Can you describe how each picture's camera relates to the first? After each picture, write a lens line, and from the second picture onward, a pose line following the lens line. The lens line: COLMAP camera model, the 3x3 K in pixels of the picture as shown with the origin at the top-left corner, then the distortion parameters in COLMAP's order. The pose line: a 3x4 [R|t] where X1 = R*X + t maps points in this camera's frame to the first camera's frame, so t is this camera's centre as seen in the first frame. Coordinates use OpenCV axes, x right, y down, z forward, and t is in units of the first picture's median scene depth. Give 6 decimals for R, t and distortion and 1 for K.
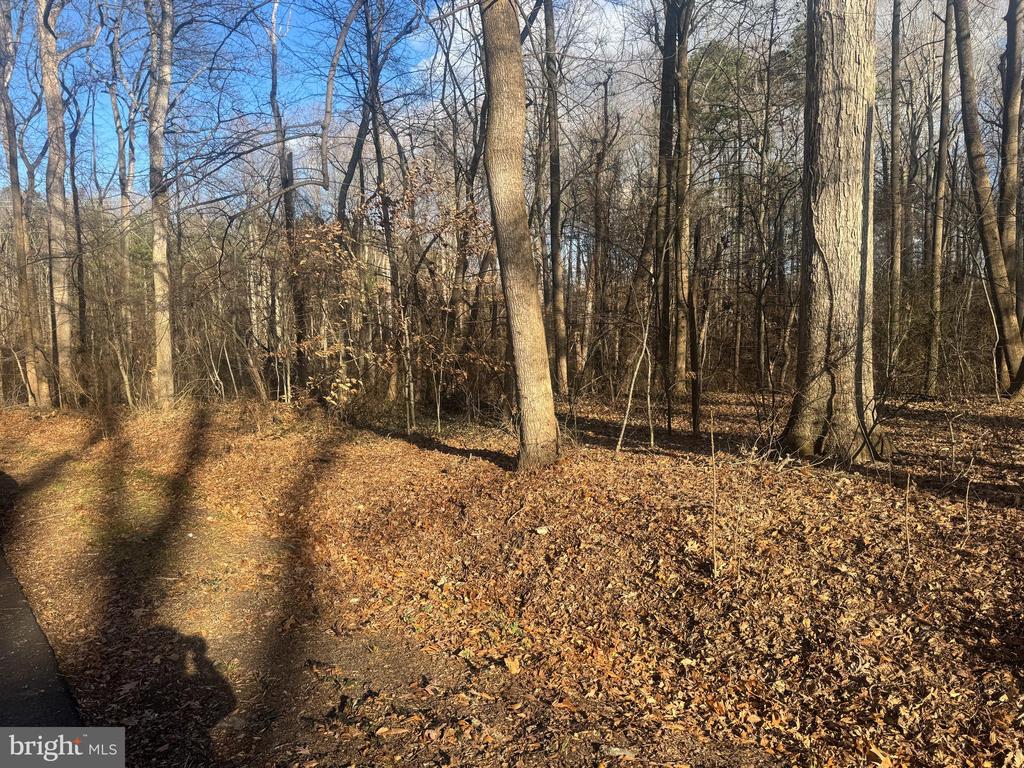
lens RADIAL K [[716.0, 0, 514.4], [0, 716.0, 376.3], [0, 0, 1]] dist [0.145632, -0.169506]
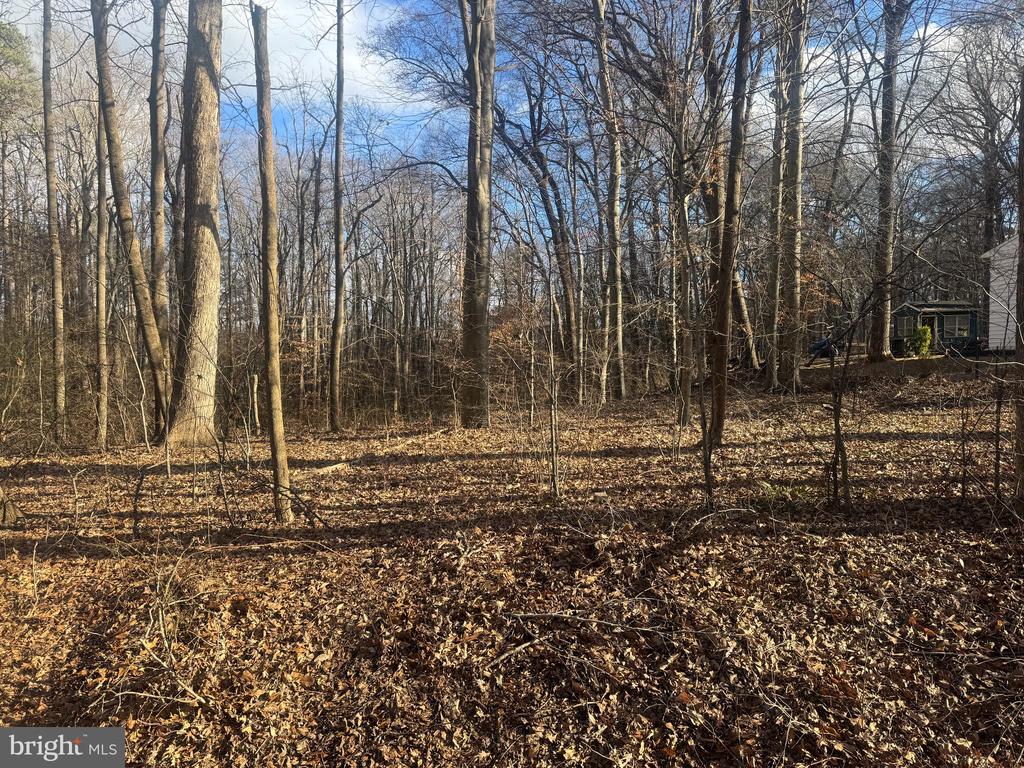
lens RADIAL K [[725.6, 0, 512.0], [0, 725.6, 384.0], [0, 0, 1]] dist [0.046793, -0.045857]
pose [[0.537260, -0.005690, 0.843397, 0.077317], [0.053424, 0.998199, -0.027298, -0.007666], [-0.841723, 0.059724, 0.536596, -0.044632]]
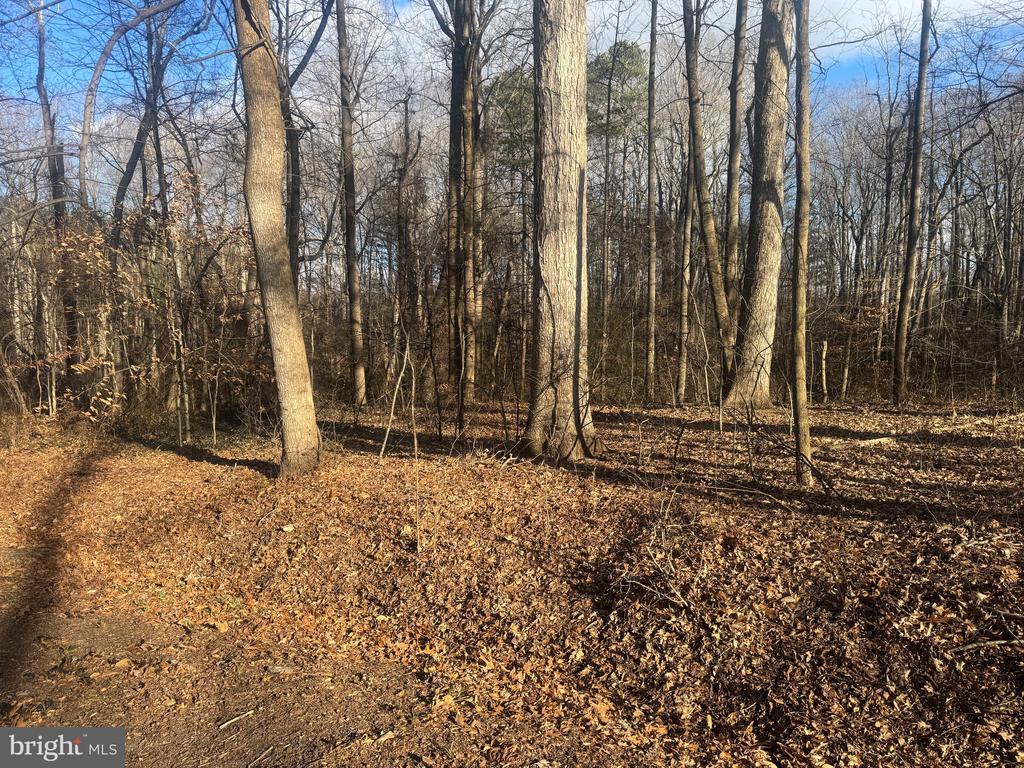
lens RADIAL K [[725.6, 0, 512.0], [0, 725.6, 384.0], [0, 0, 1]] dist [0.046793, -0.045857]
pose [[0.969454, 0.000393, 0.245274, 0.080630], [-0.000144, 0.999999, -0.001032, -0.008245], [-0.245274, 0.000965, 0.969453, -0.158647]]
